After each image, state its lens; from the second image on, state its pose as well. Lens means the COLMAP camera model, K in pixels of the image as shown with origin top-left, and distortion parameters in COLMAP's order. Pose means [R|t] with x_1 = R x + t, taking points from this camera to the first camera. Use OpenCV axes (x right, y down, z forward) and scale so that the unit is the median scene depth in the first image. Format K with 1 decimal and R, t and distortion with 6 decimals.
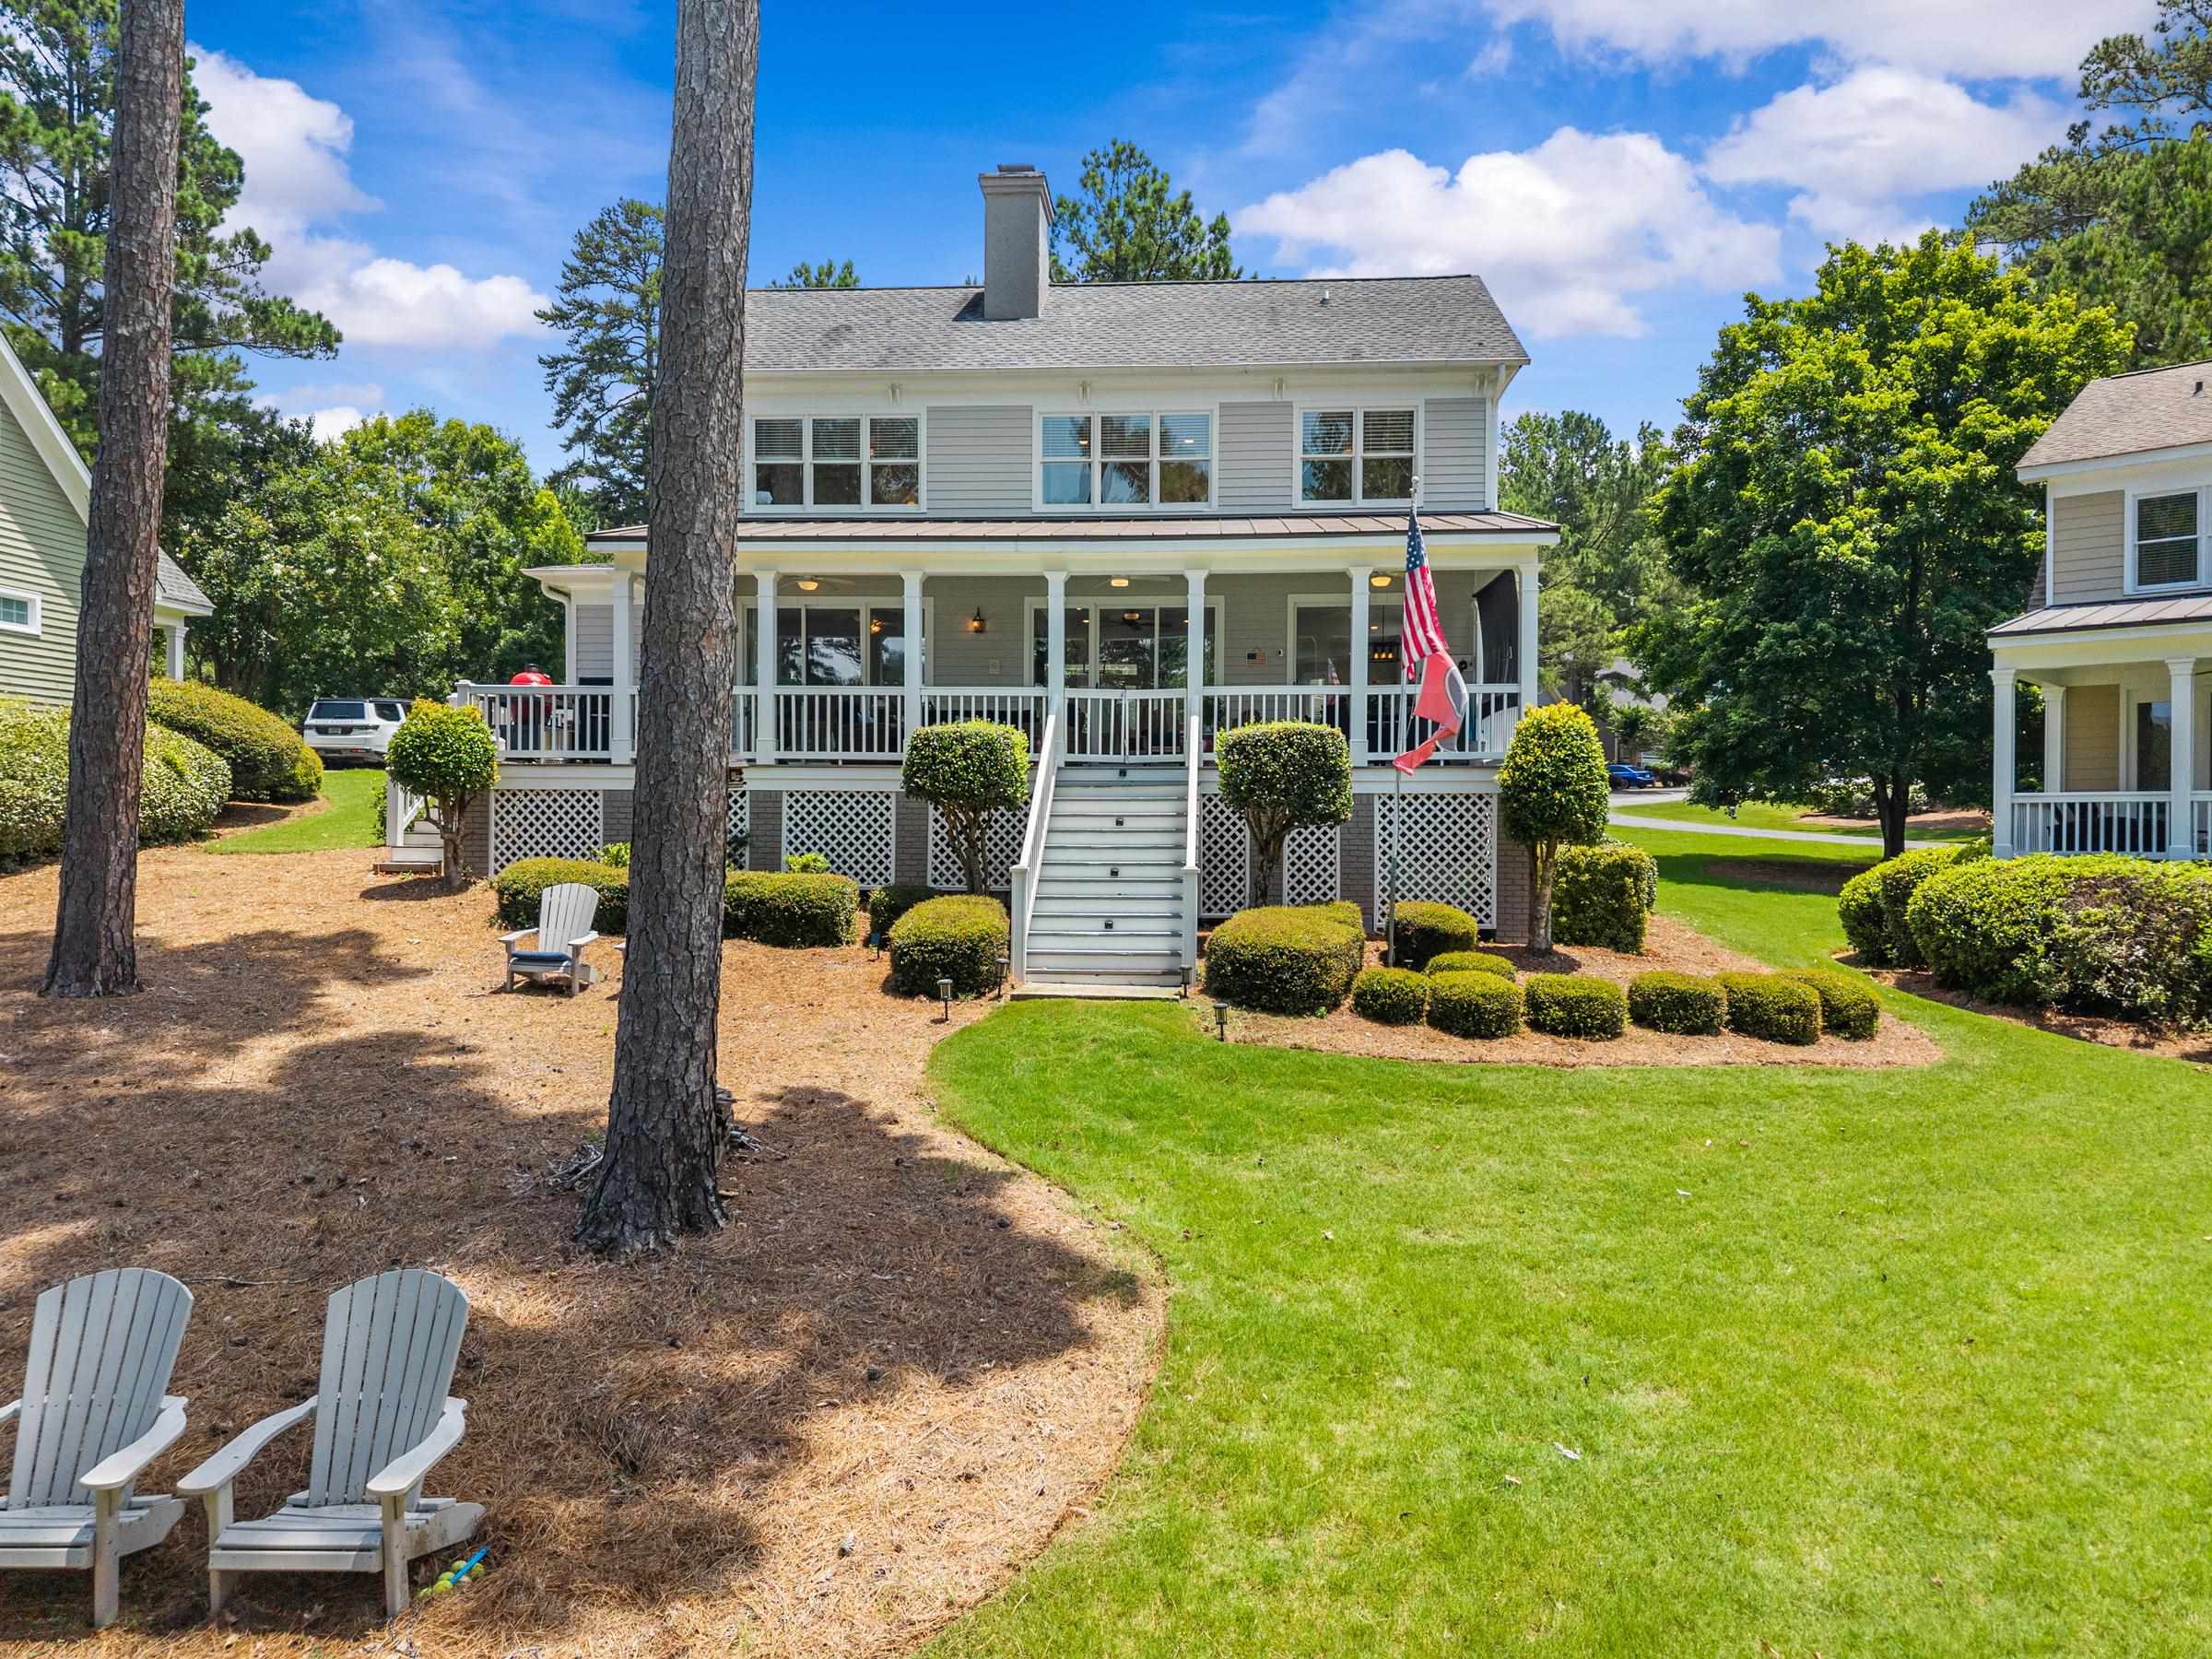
lens RADIAL K [[1480.0, 0, 1106.0], [0, 1480.0, 829.5], [0, 0, 1]] dist [0.006233, -0.004710]
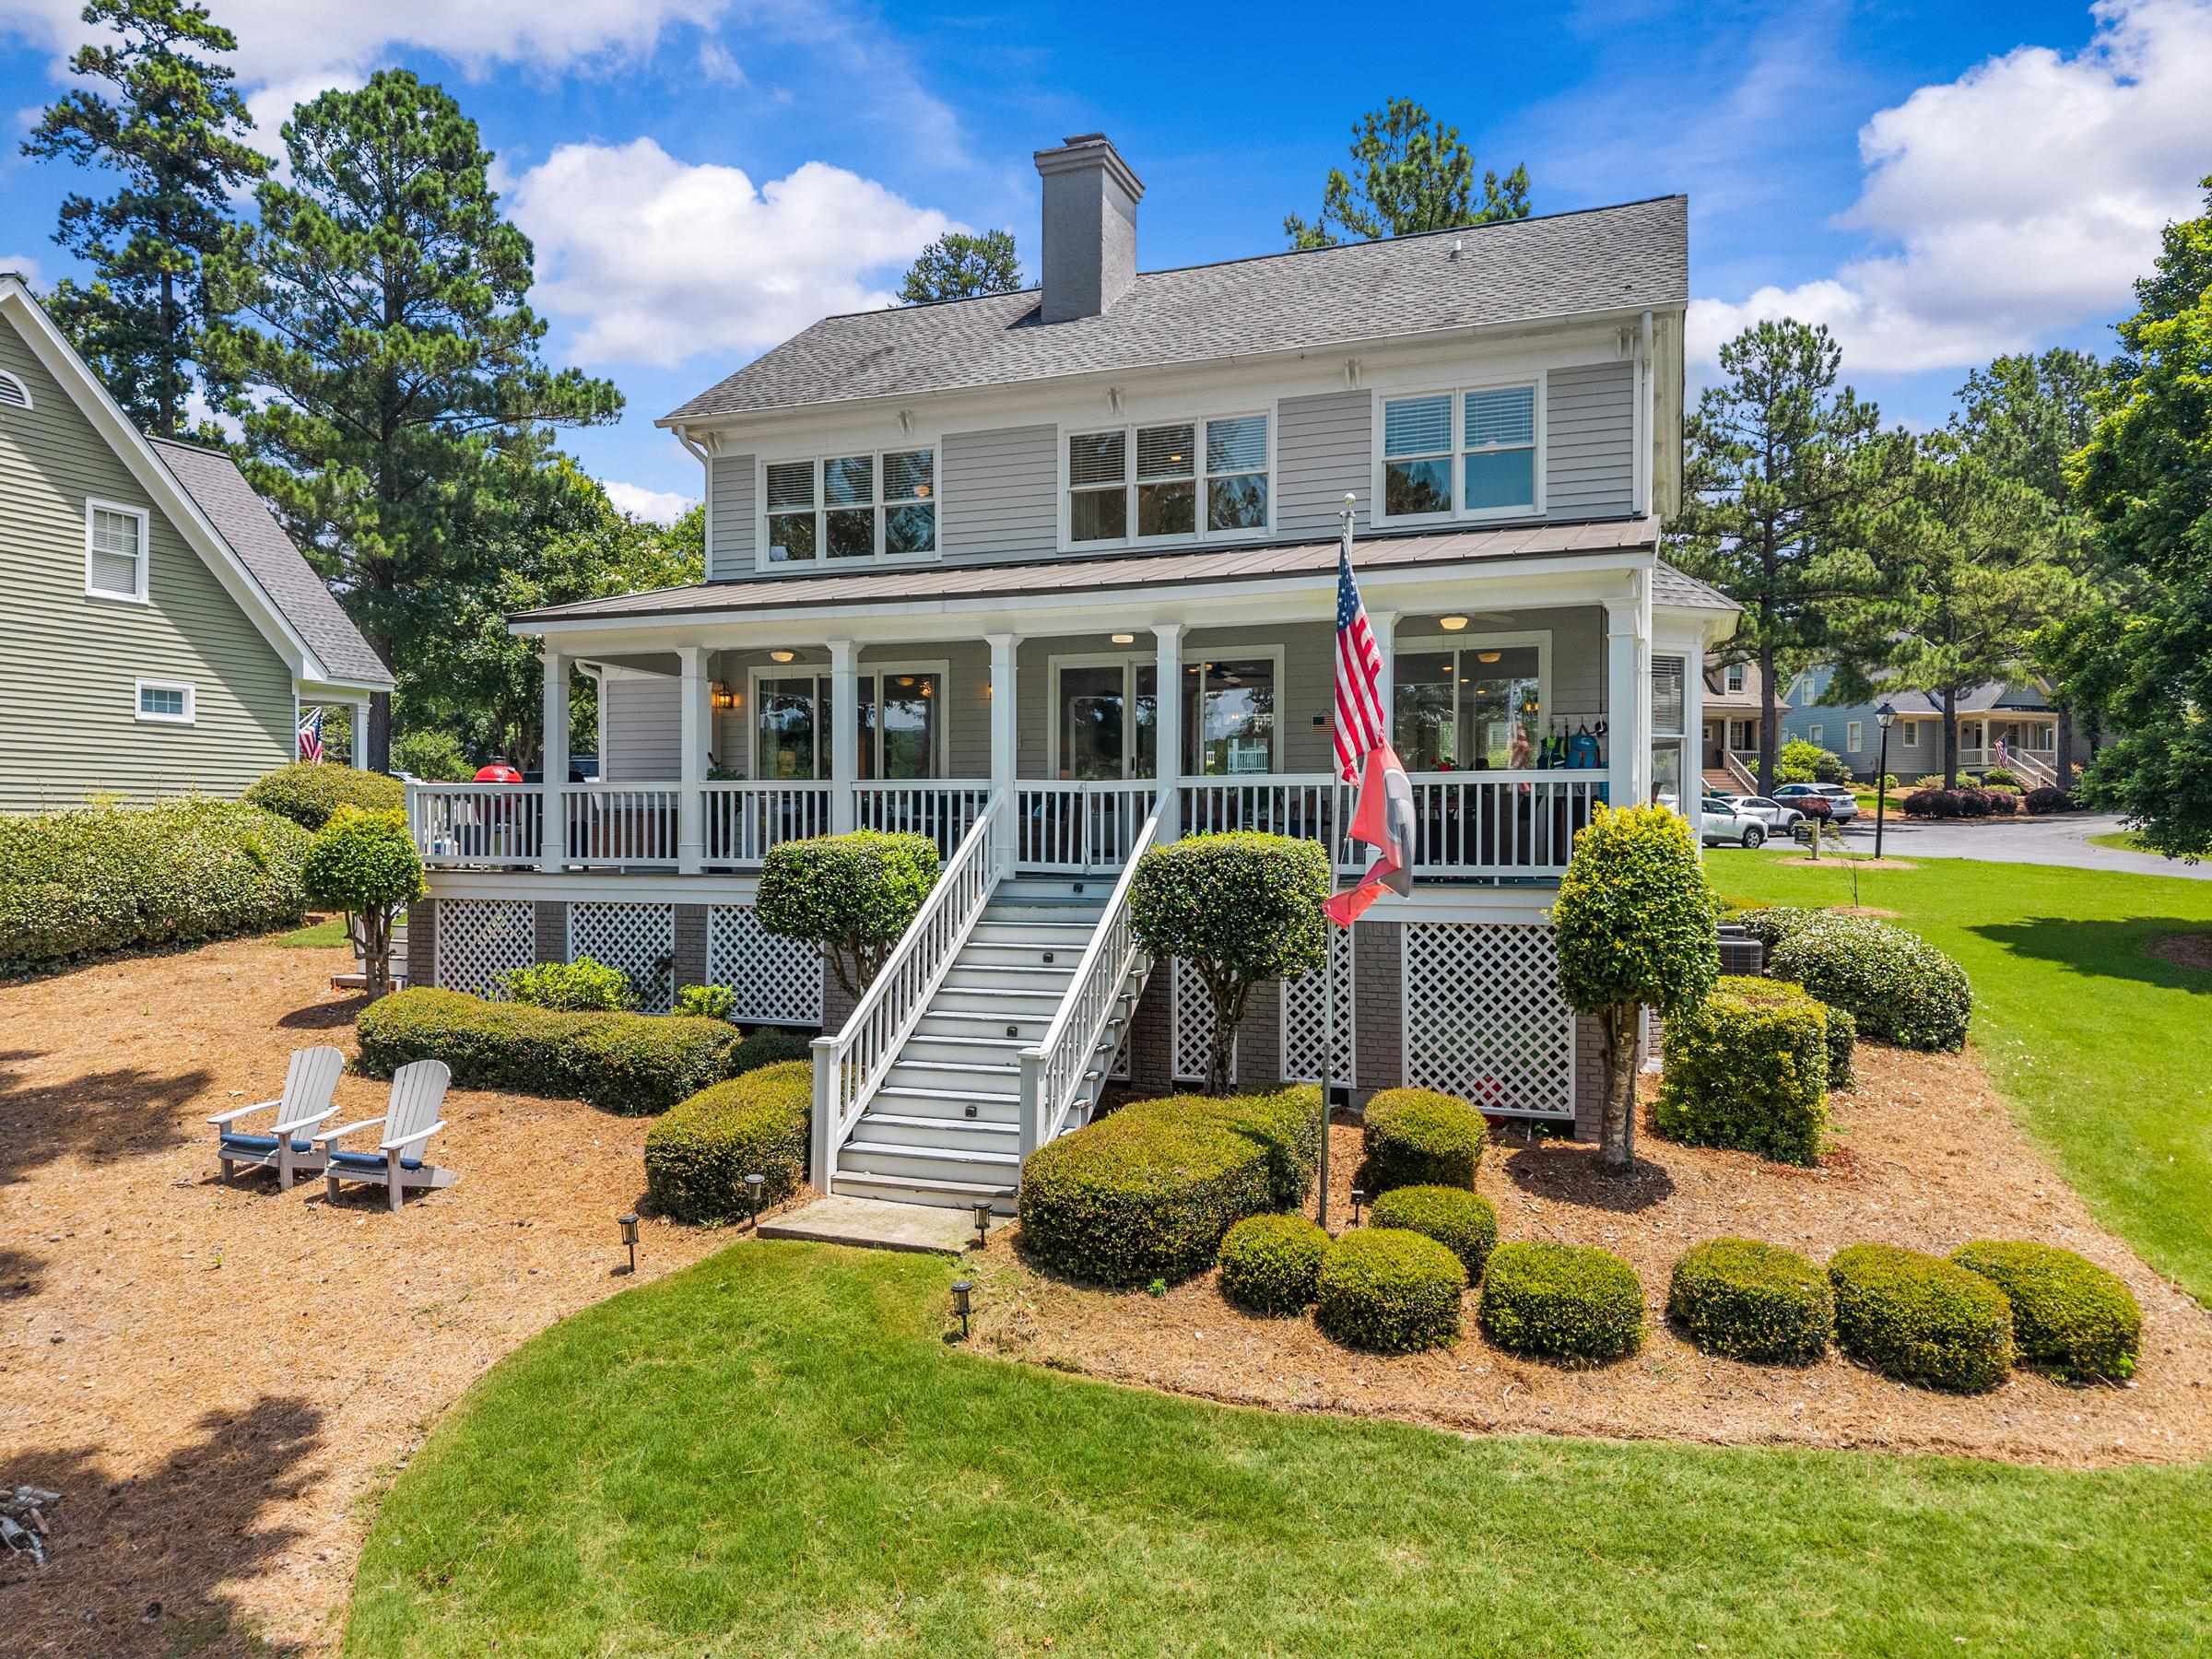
lens RADIAL K [[1480.0, 0, 1106.0], [0, 1480.0, 829.5], [0, 0, 1]] dist [0.006233, -0.004710]
pose [[0.954744, -0.003651, -0.297407, 0.233104], [0.002935, 0.999992, -0.002851, -0.061442], [0.297415, 0.001849, 0.954747, 0.236160]]
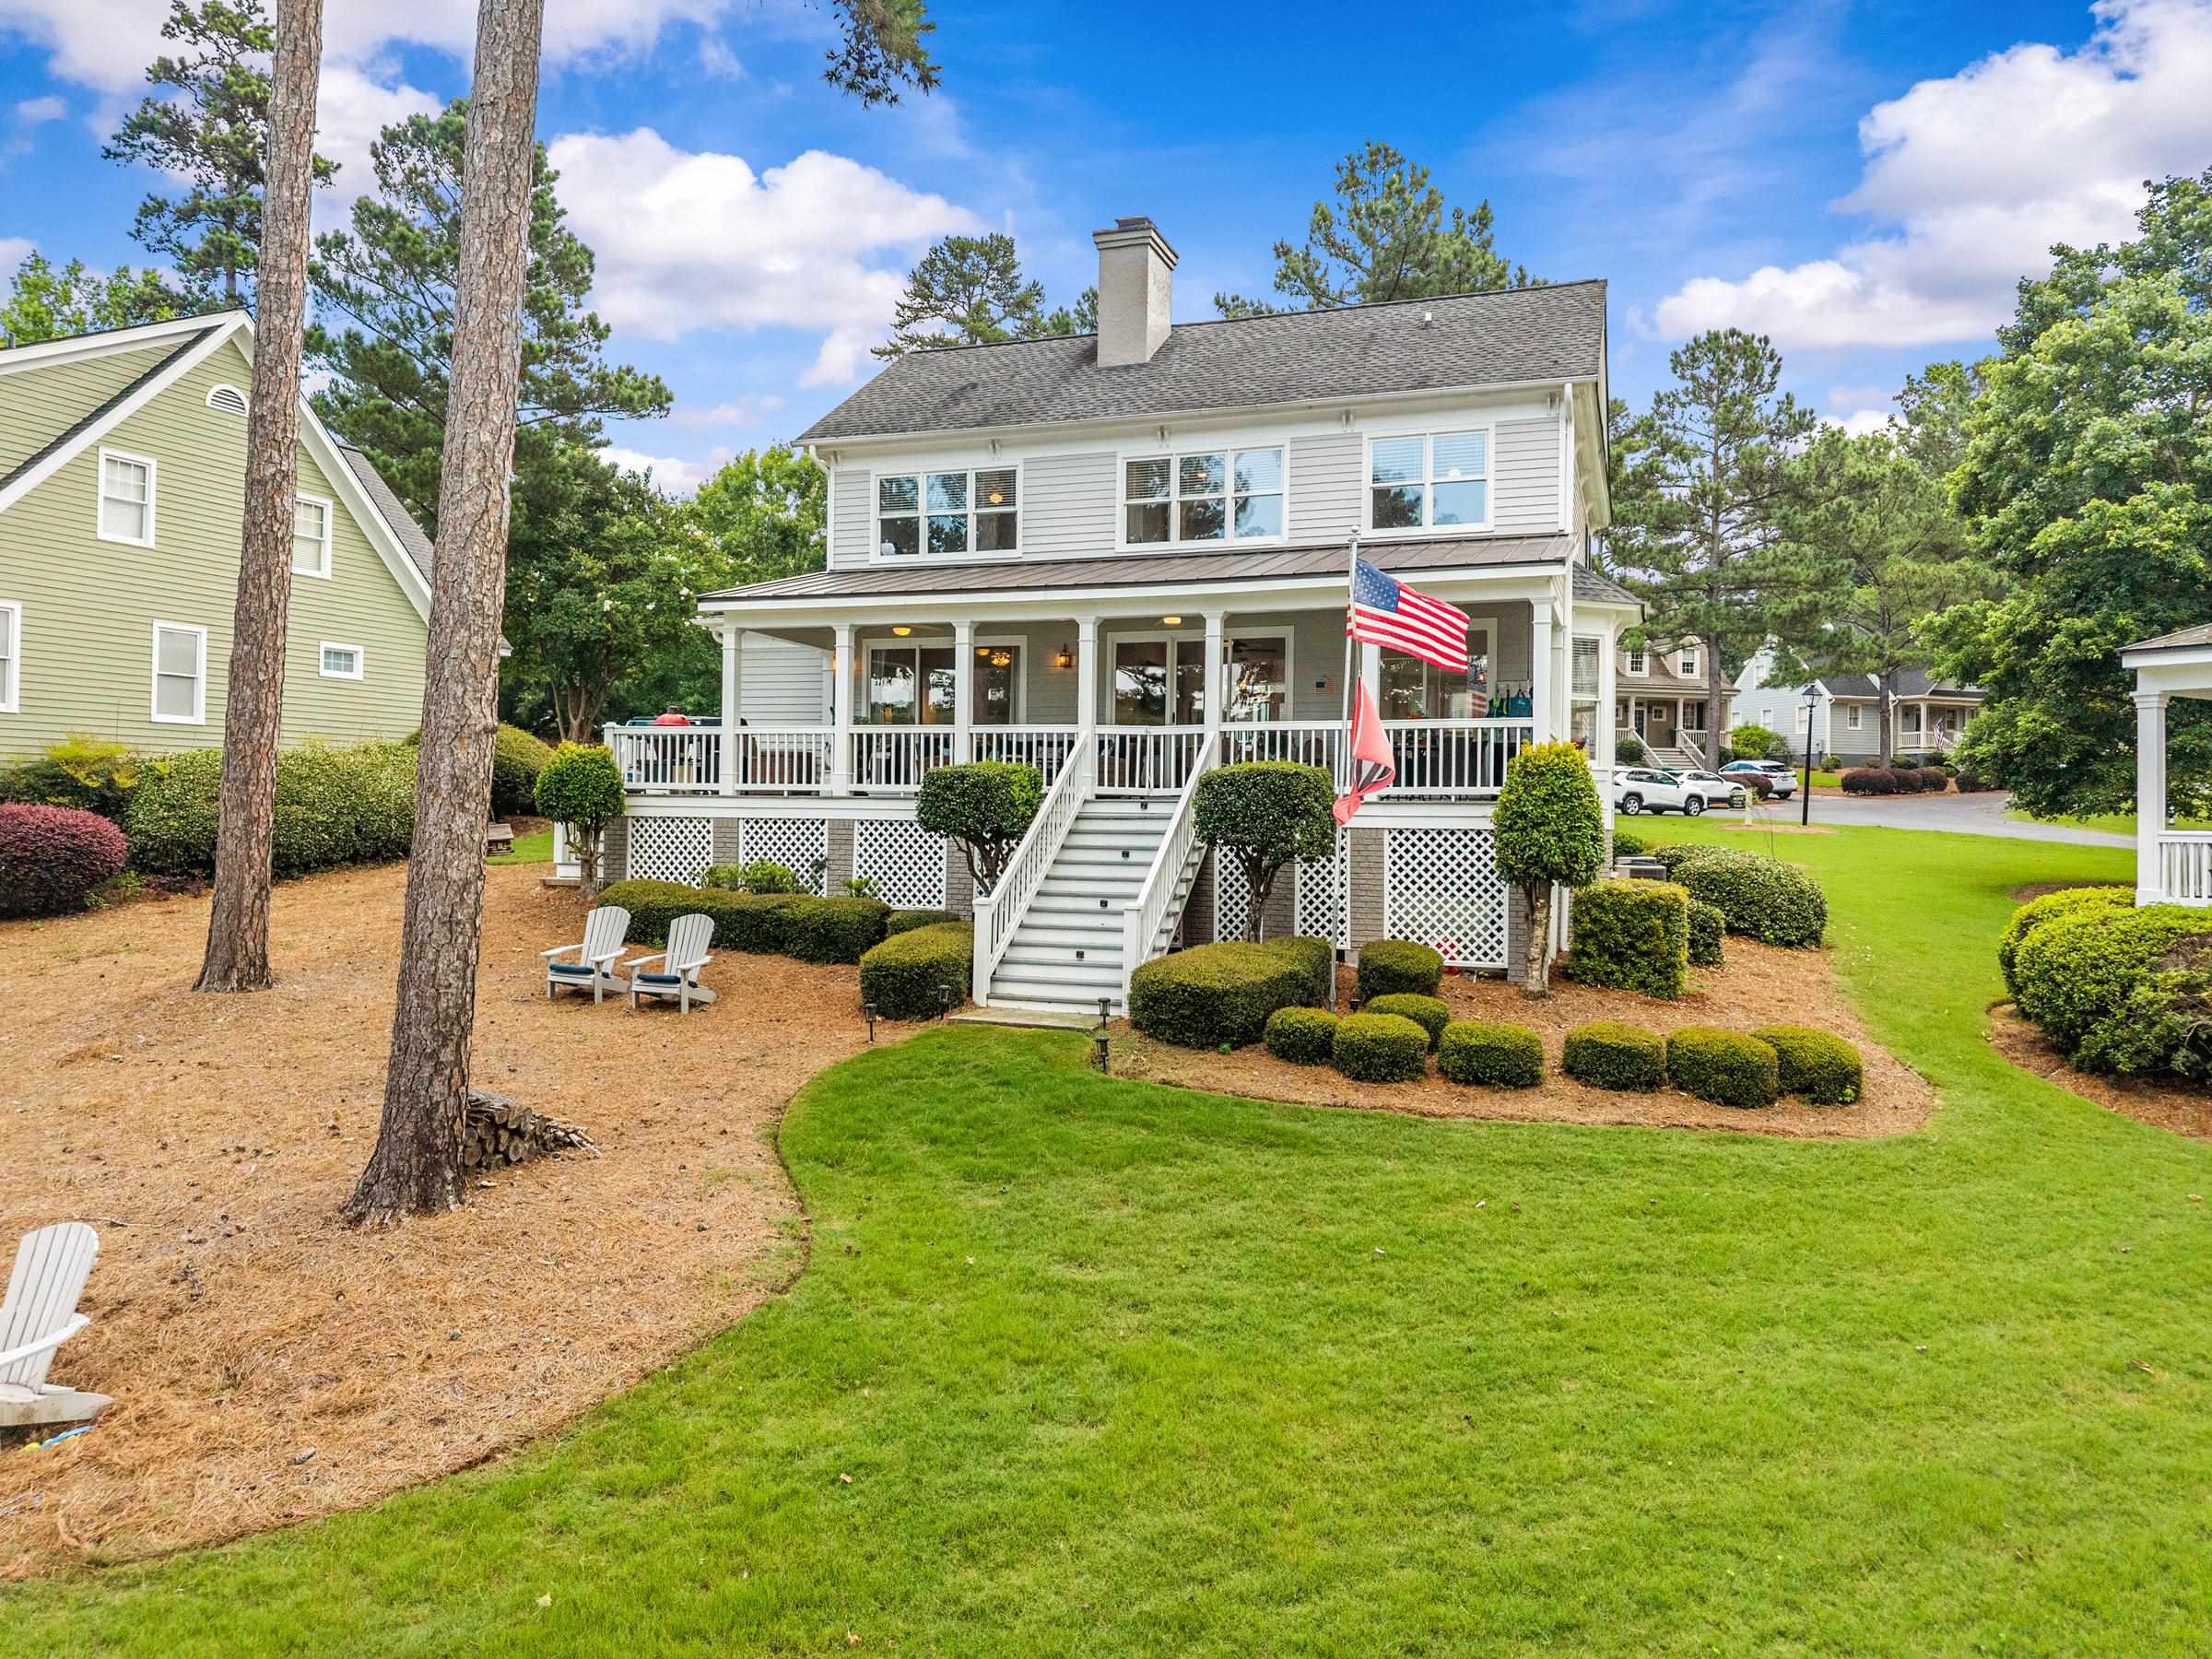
lens RADIAL K [[1505.0, 0, 1094.6], [0, 1505.0, 789.3], [0, 0, 1]] dist [0.036515, -0.058131]
pose [[0.959908, 0.002206, -0.280306, 0.251235], [-0.007268, 0.999829, -0.017021, -0.028616], [0.280221, 0.018376, 0.959760, -0.034524]]
